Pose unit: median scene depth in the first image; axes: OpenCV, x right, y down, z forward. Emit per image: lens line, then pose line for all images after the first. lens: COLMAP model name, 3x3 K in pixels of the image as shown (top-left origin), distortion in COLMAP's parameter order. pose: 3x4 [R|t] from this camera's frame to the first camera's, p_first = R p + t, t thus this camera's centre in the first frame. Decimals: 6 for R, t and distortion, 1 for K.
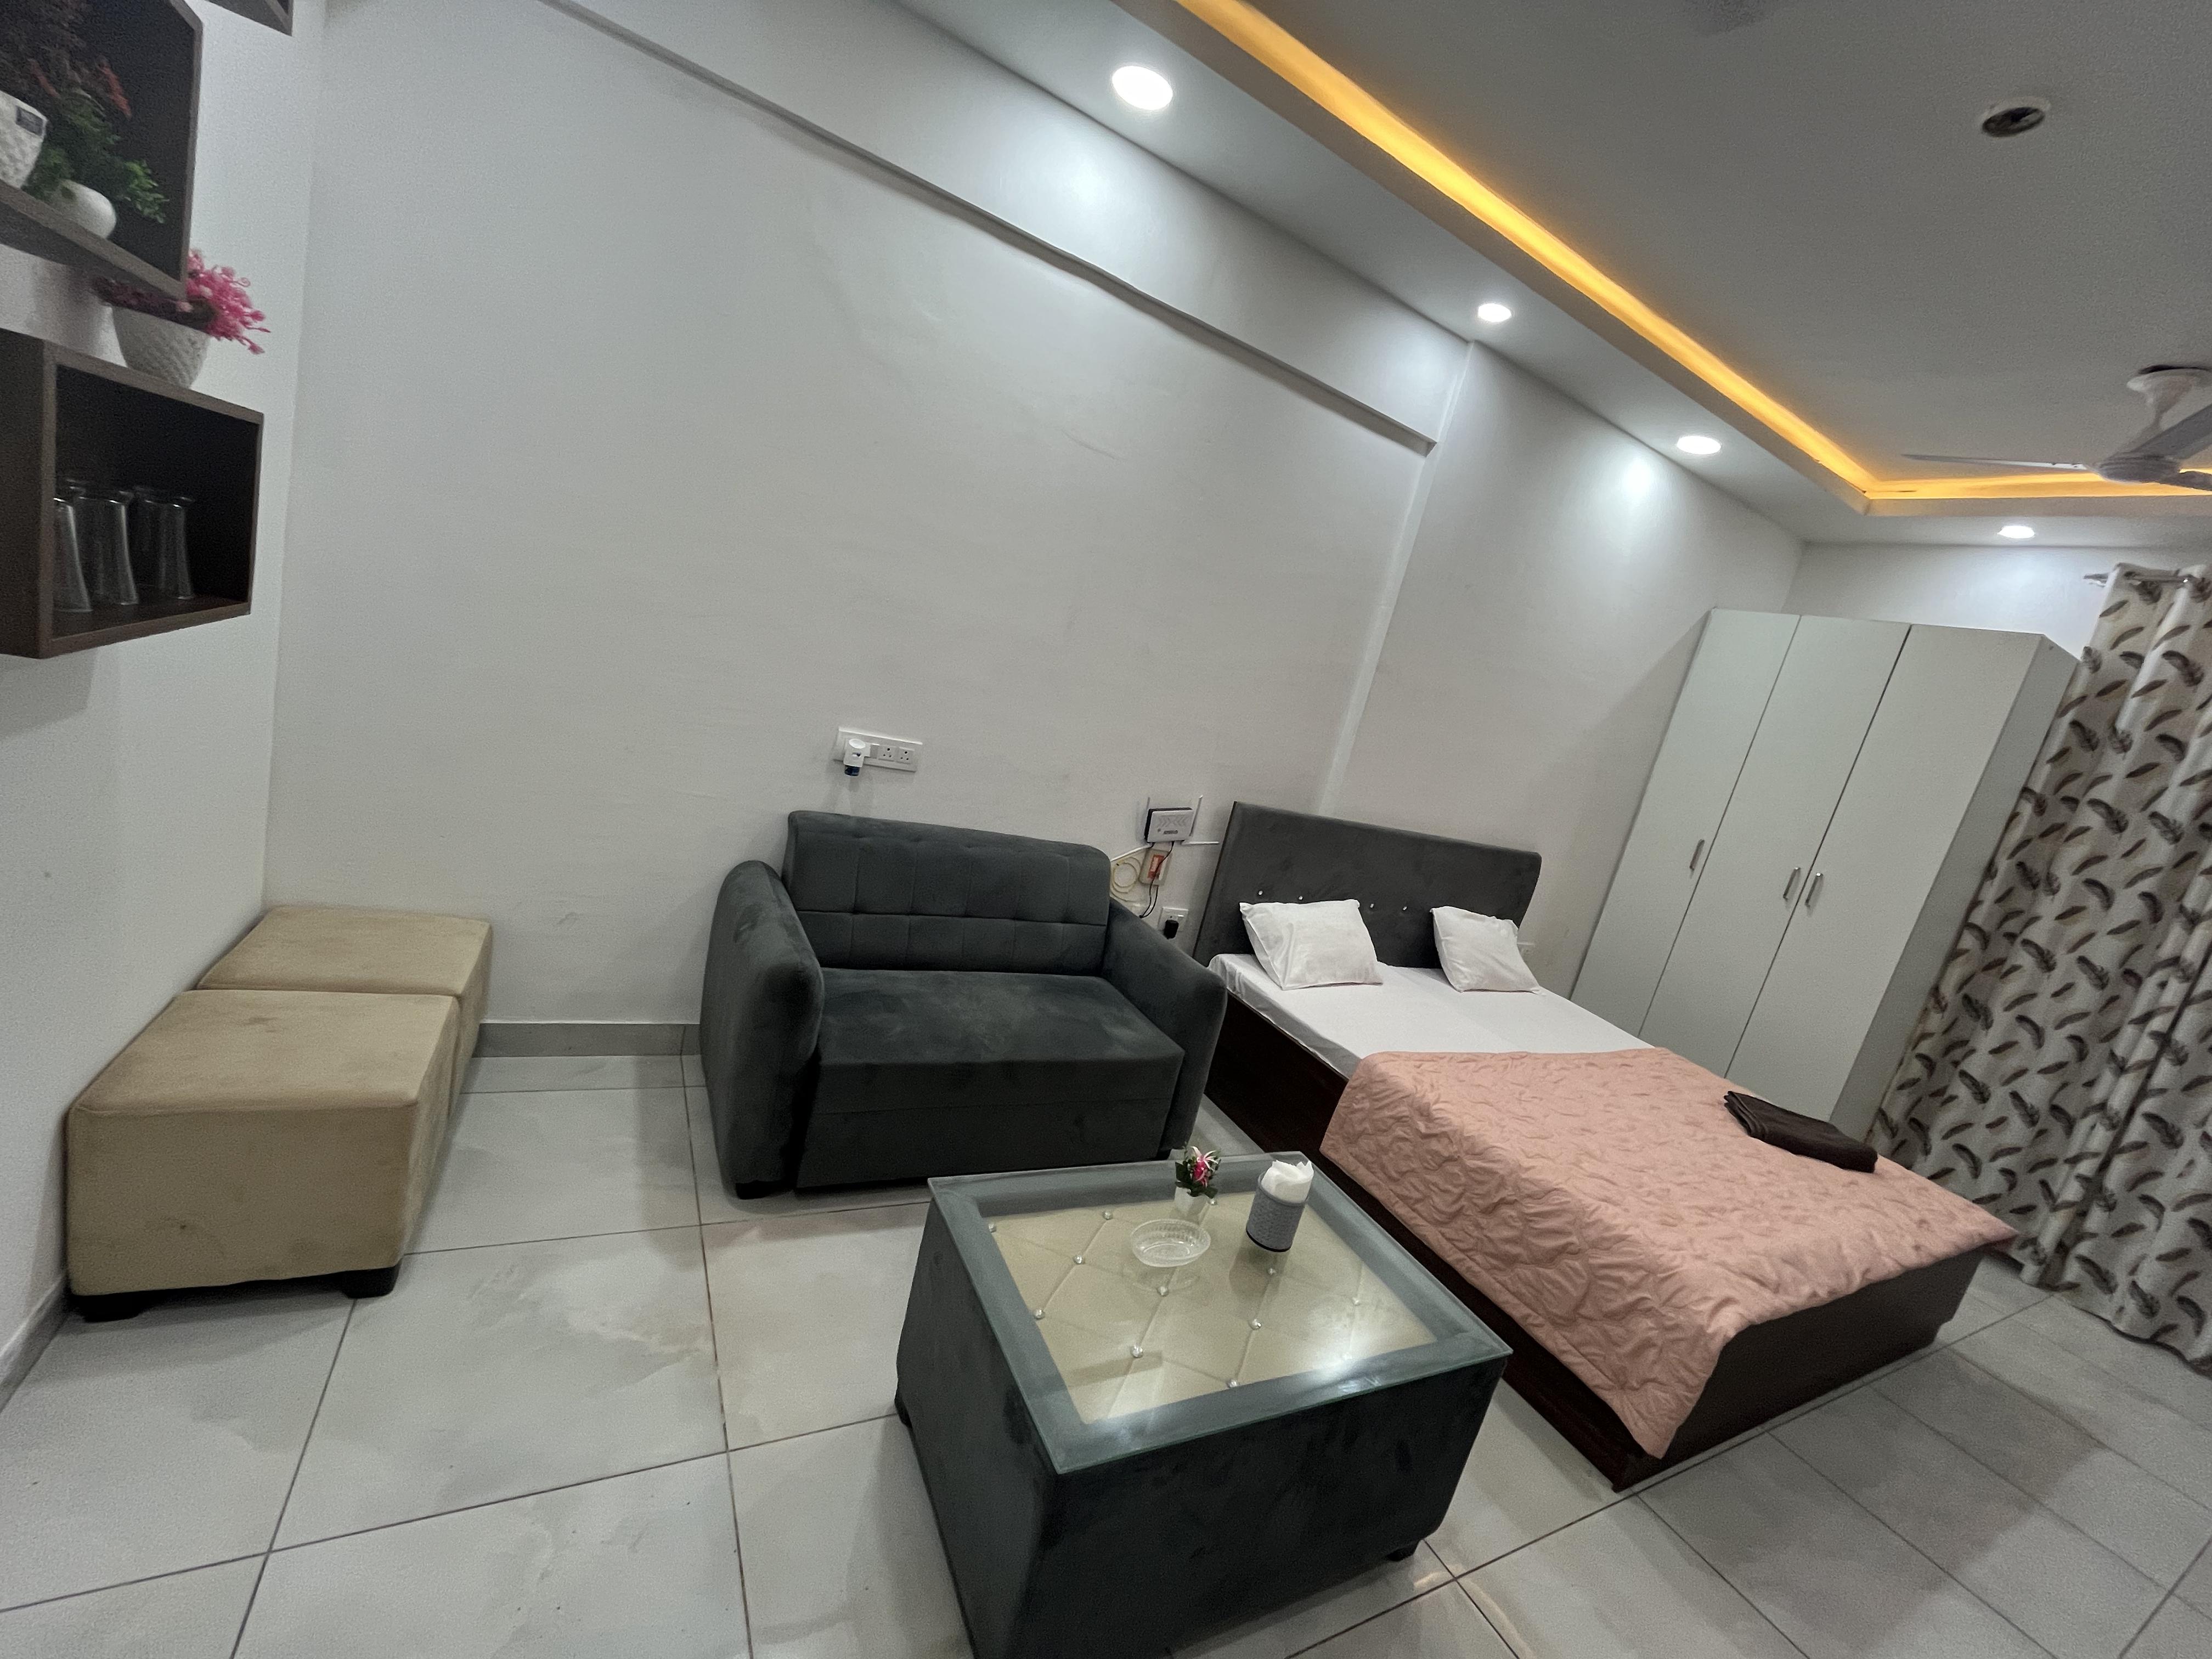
lens RADIAL K [[892.5, 0, 1102.8], [0, 892.5, 826.1], [0, 0, 1]] dist [-0.004962, 0.000242]
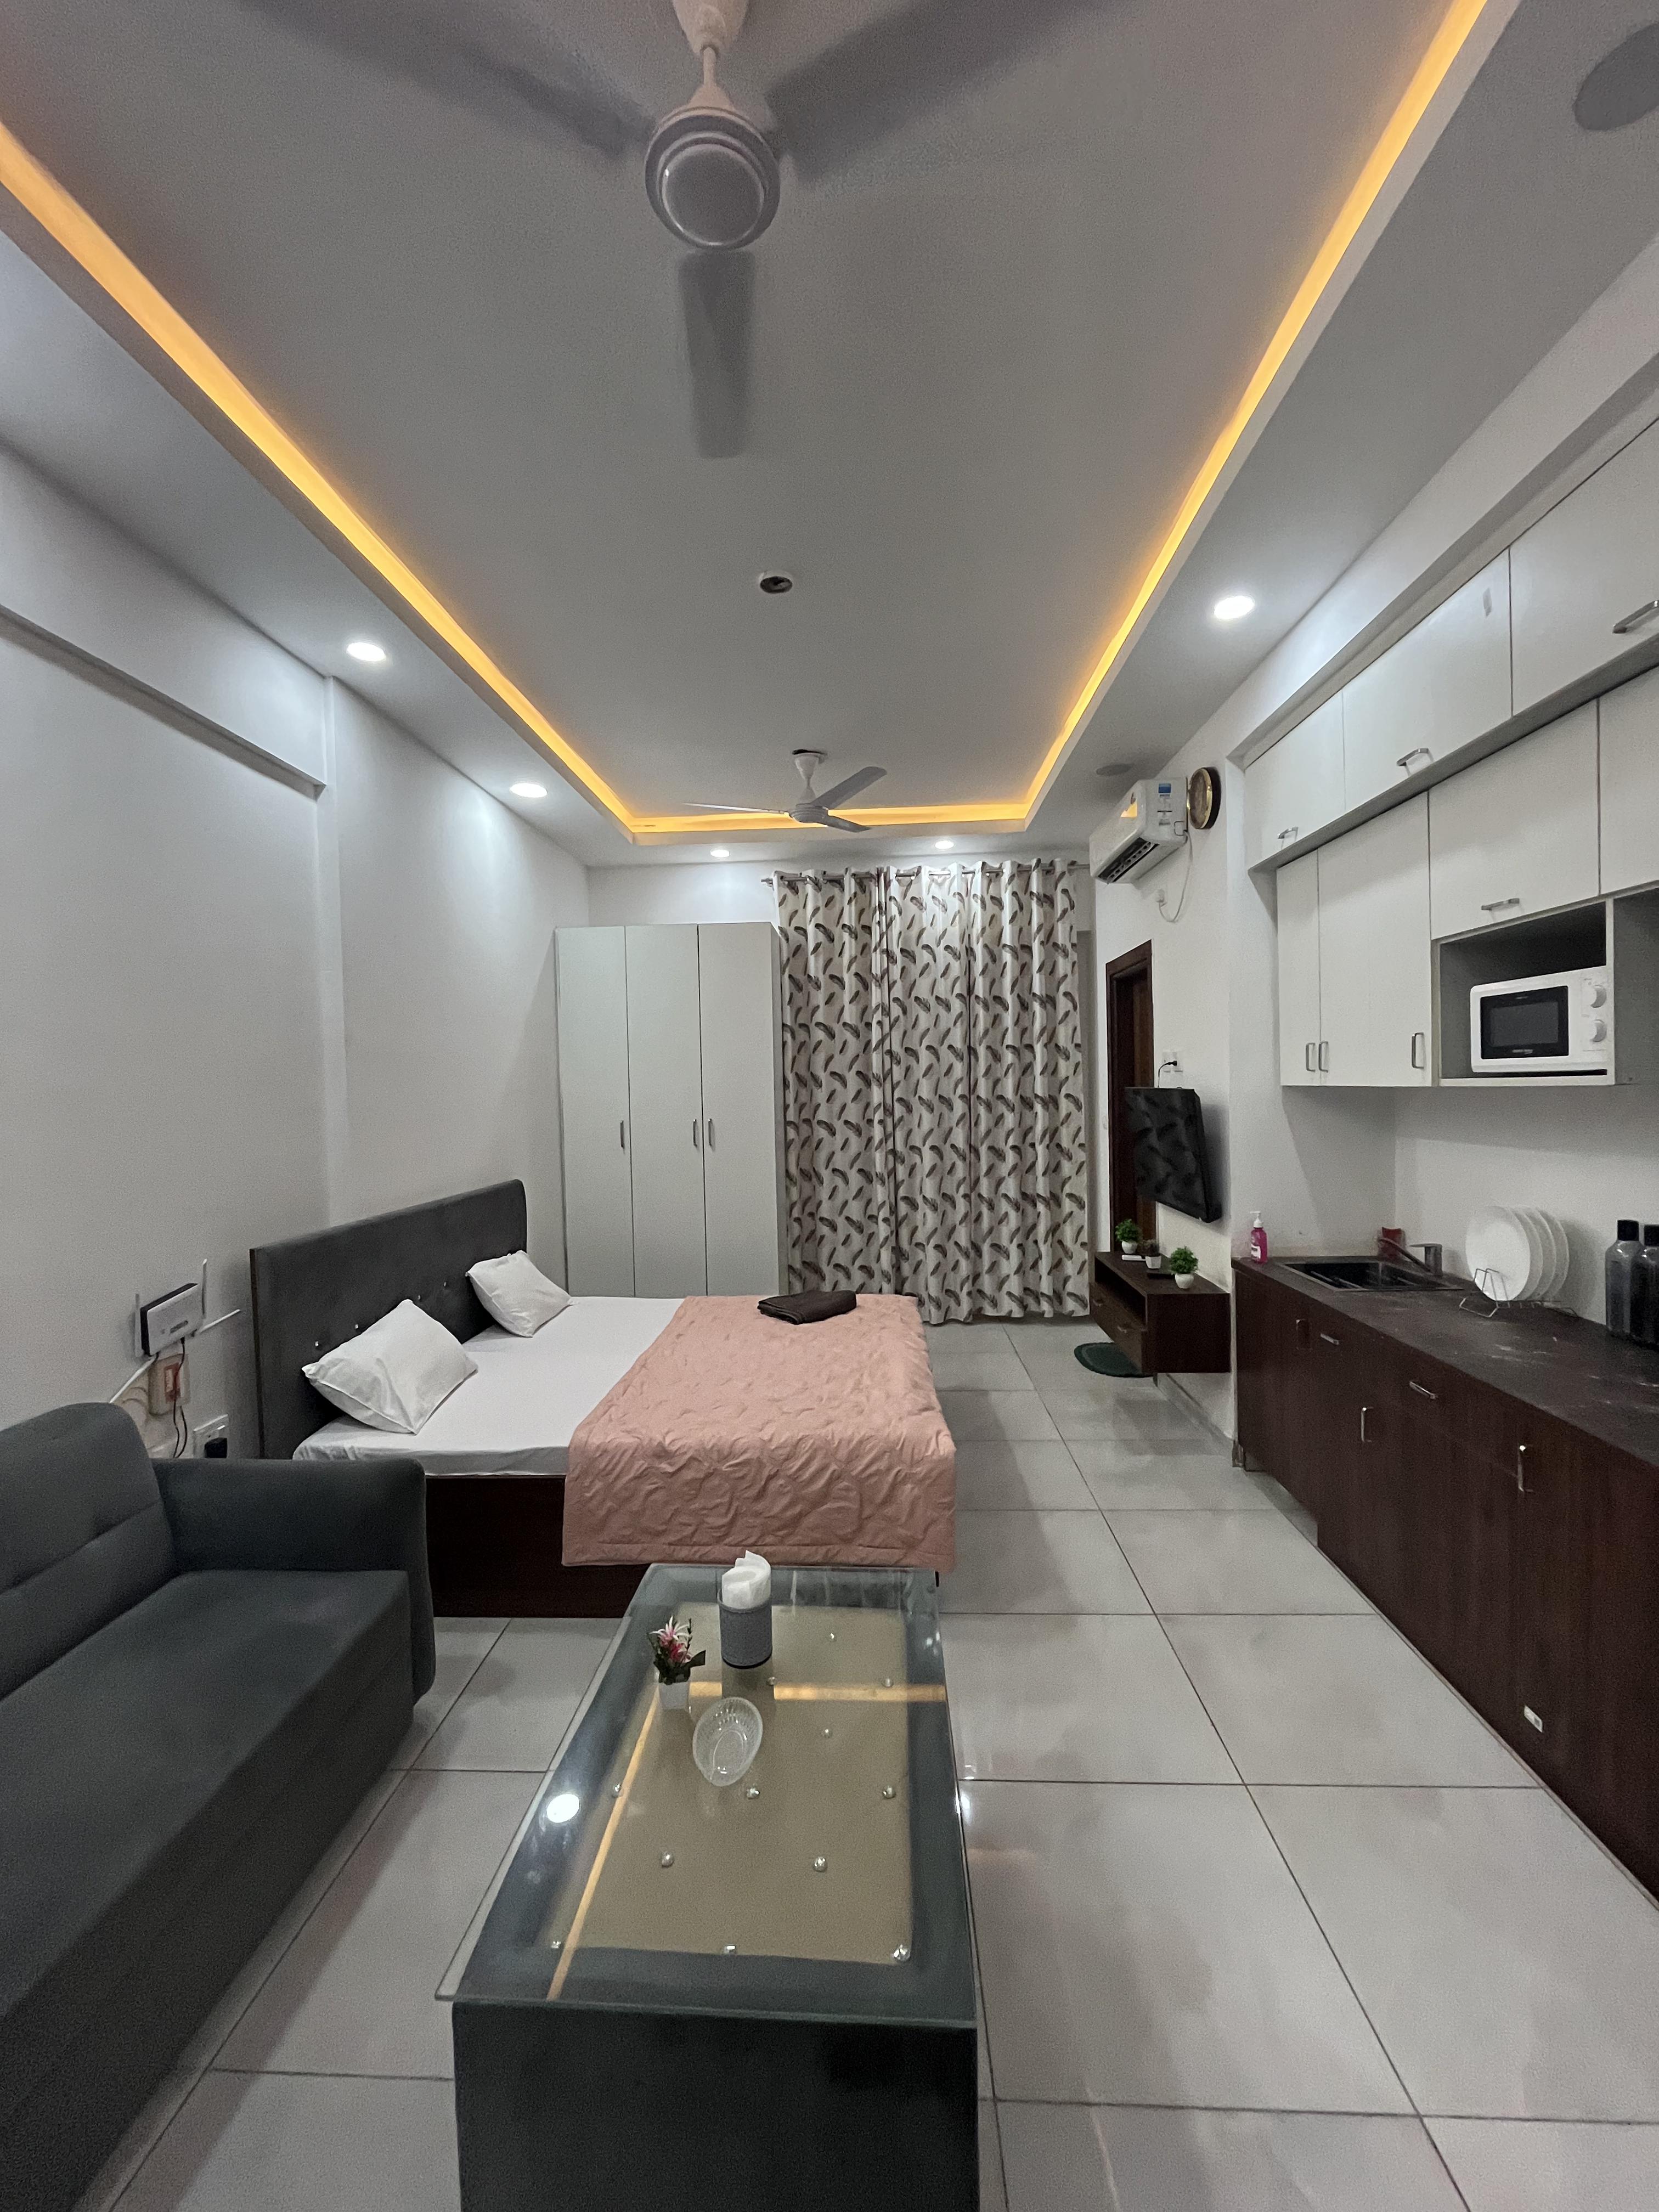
lens RADIAL K [[892.5, 0, 823.9], [0, 892.5, 1107.1], [0, 0, 1]] dist [-0.004962, 0.000242]
pose [[0.494551, -0.274286, 0.824734, -0.242123], [0.308464, 0.942518, 0.128488, -0.106554], [-0.812570, 0.190857, 0.550730, 0.202797]]
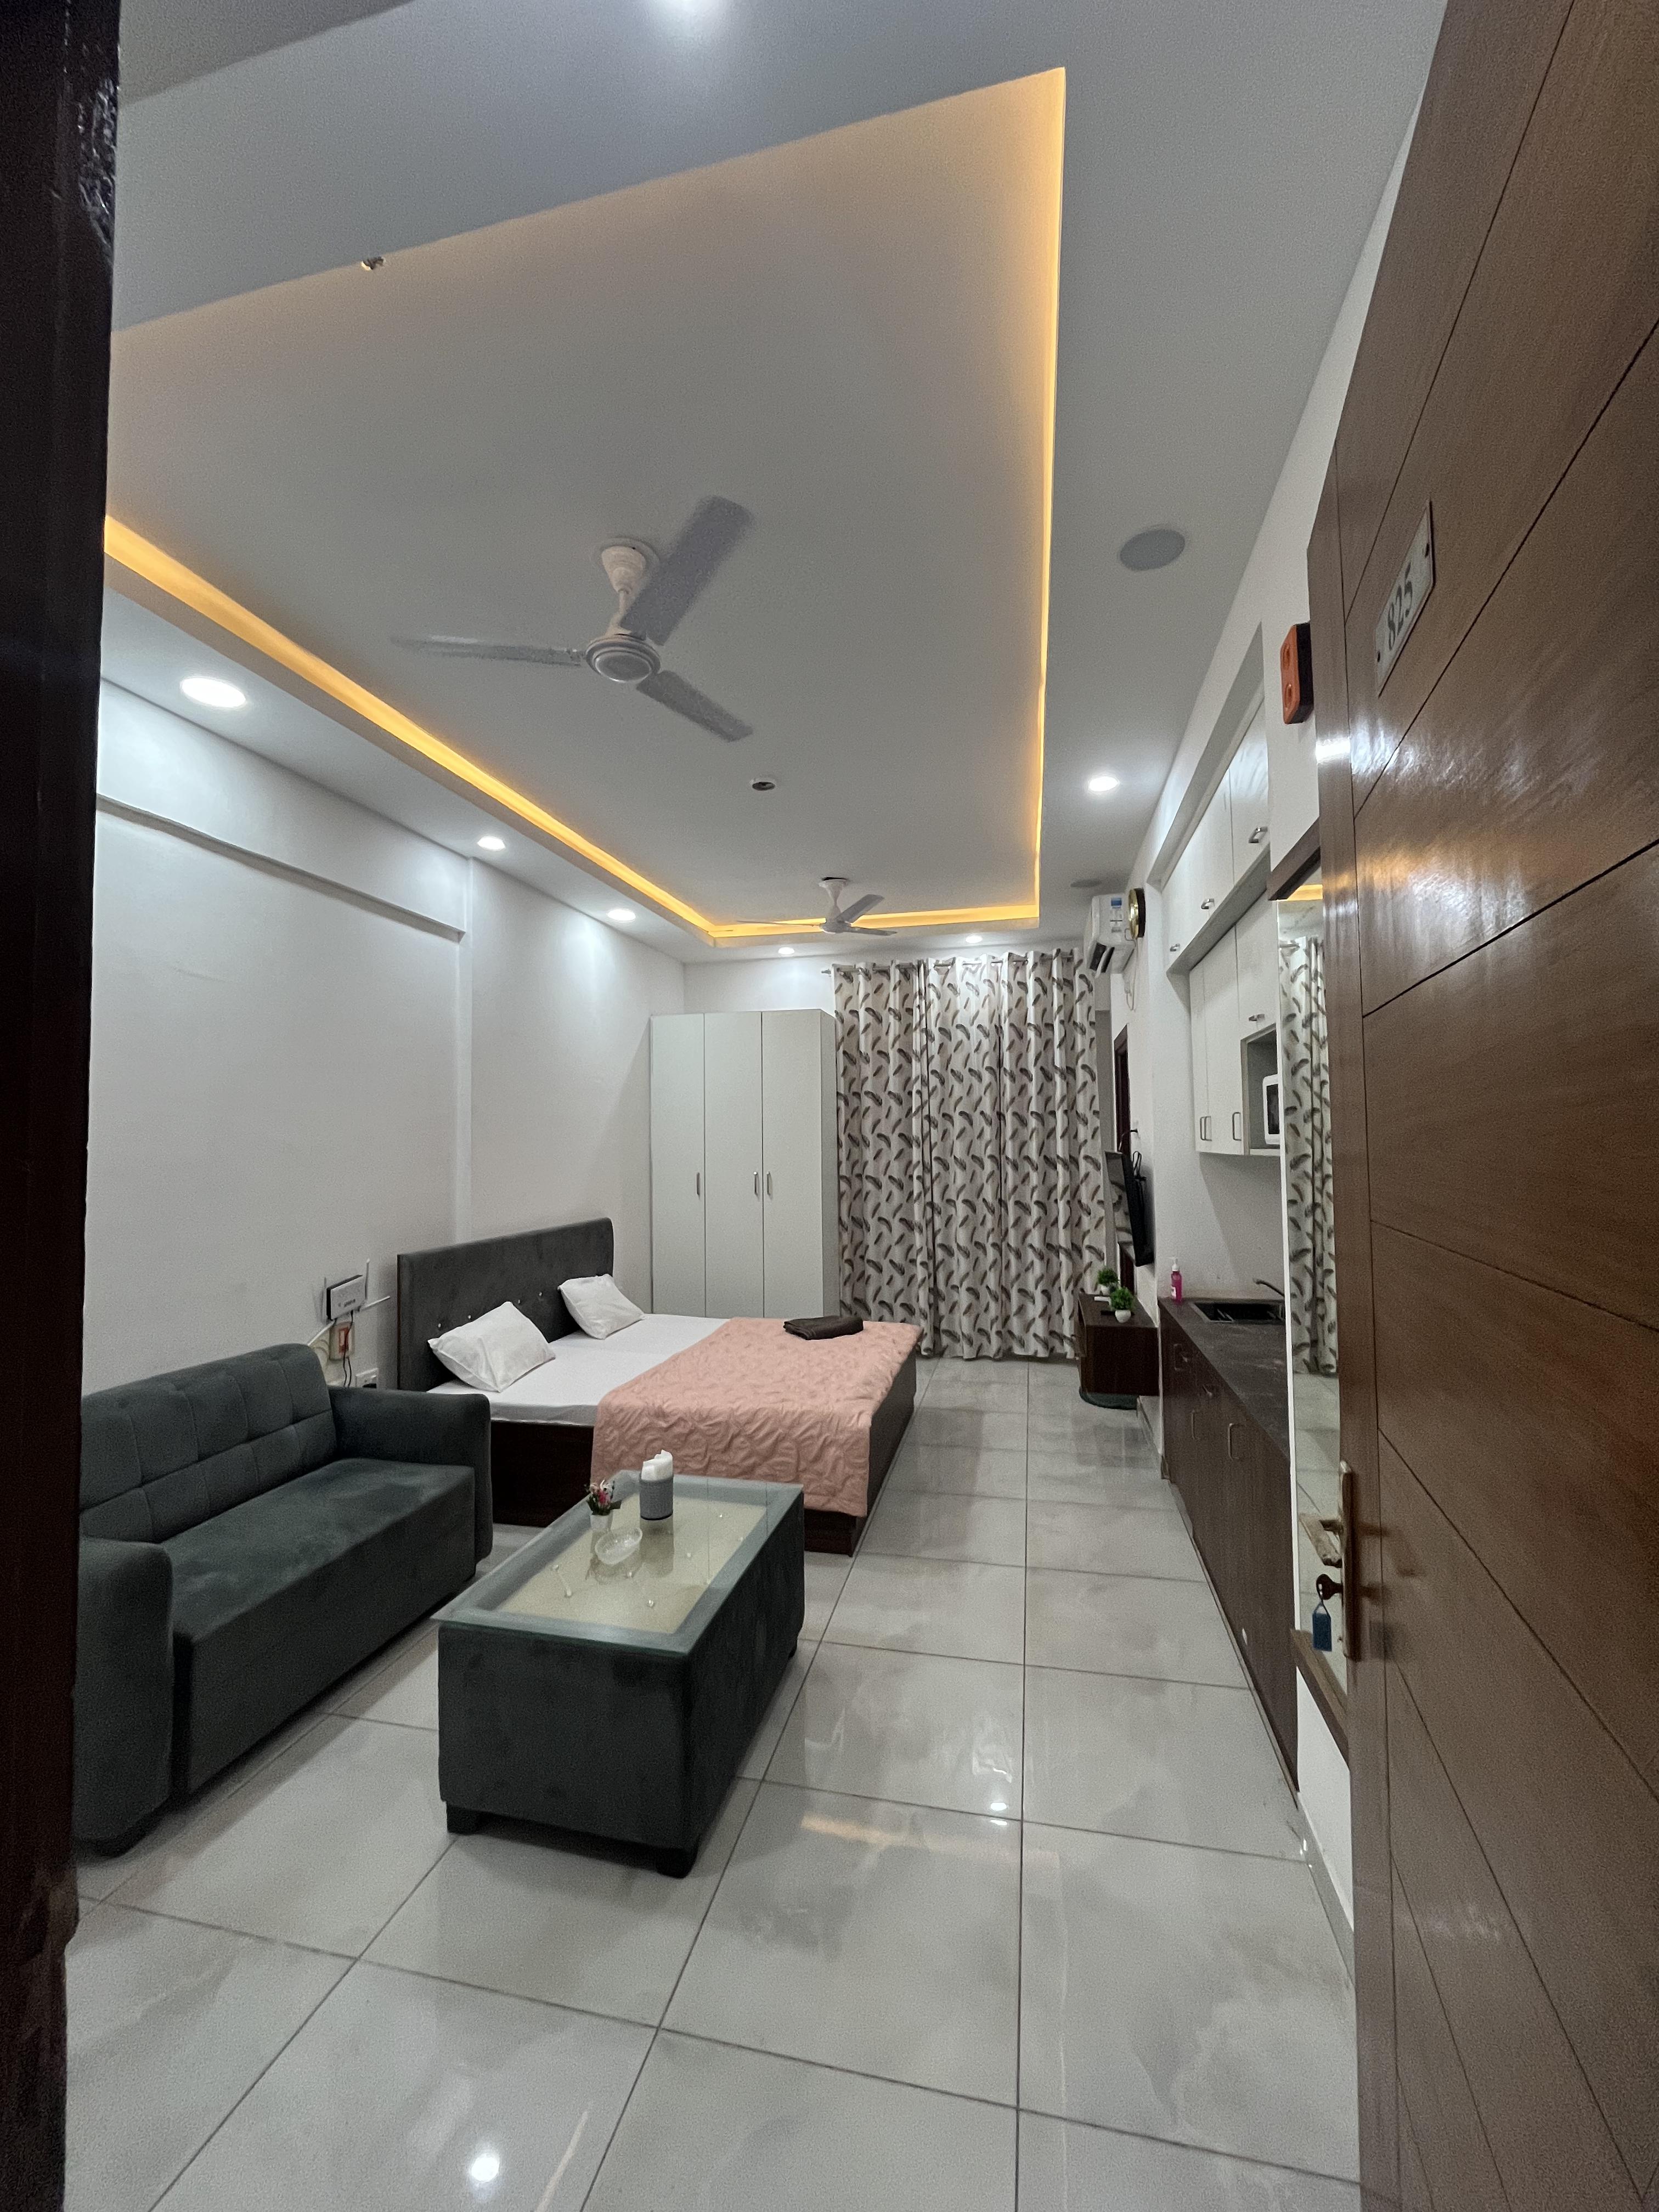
lens RADIAL K [[899.9, 0, 825.3], [0, 899.9, 1105.5], [0, 0, 1]] dist [-0.001708, -0.000313]
pose [[0.634920, -0.218641, 0.740994, -0.365130], [0.311773, 0.950065, 0.013188, -0.064172], [-0.706876, 0.222649, 0.671382, -0.201478]]
